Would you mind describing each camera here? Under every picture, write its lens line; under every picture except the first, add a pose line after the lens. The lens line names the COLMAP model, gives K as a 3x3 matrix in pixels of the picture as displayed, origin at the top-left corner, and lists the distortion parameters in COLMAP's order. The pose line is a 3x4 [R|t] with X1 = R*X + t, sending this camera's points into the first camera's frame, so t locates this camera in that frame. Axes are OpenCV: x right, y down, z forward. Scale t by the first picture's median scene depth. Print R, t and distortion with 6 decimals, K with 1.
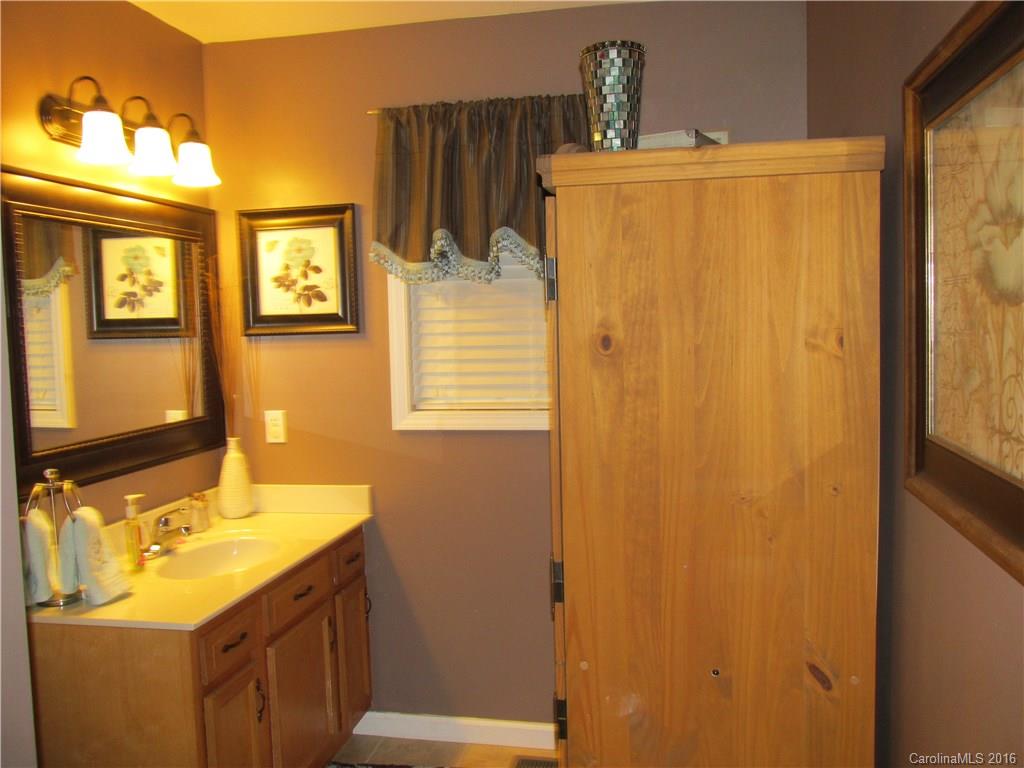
lens RADIAL K [[849.7, 0, 503.8], [0, 849.7, 377.3], [0, 0, 1]] dist [-0.021467, -0.005087]
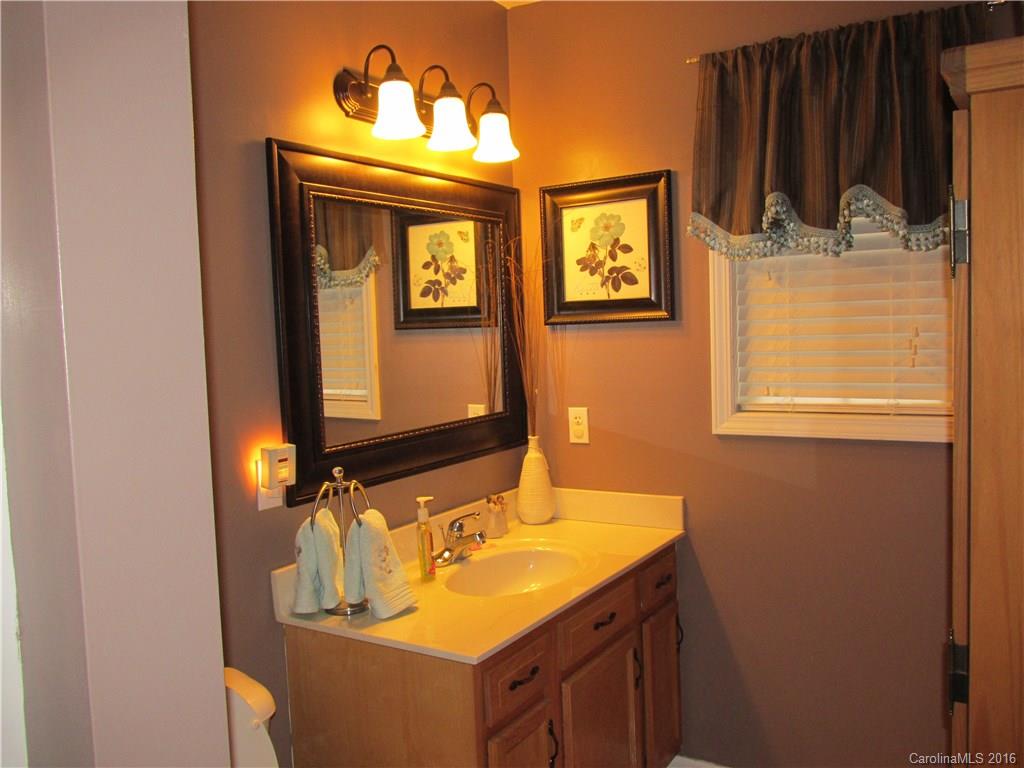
lens RADIAL K [[849.7, 0, 503.8], [0, 849.7, 377.3], [0, 0, 1]] dist [-0.021467, -0.005087]
pose [[0.934544, 0.013495, -0.355592, -0.025520], [-0.010521, 0.999892, 0.010295, -0.001497], [0.355692, -0.005880, 0.934585, 0.138528]]
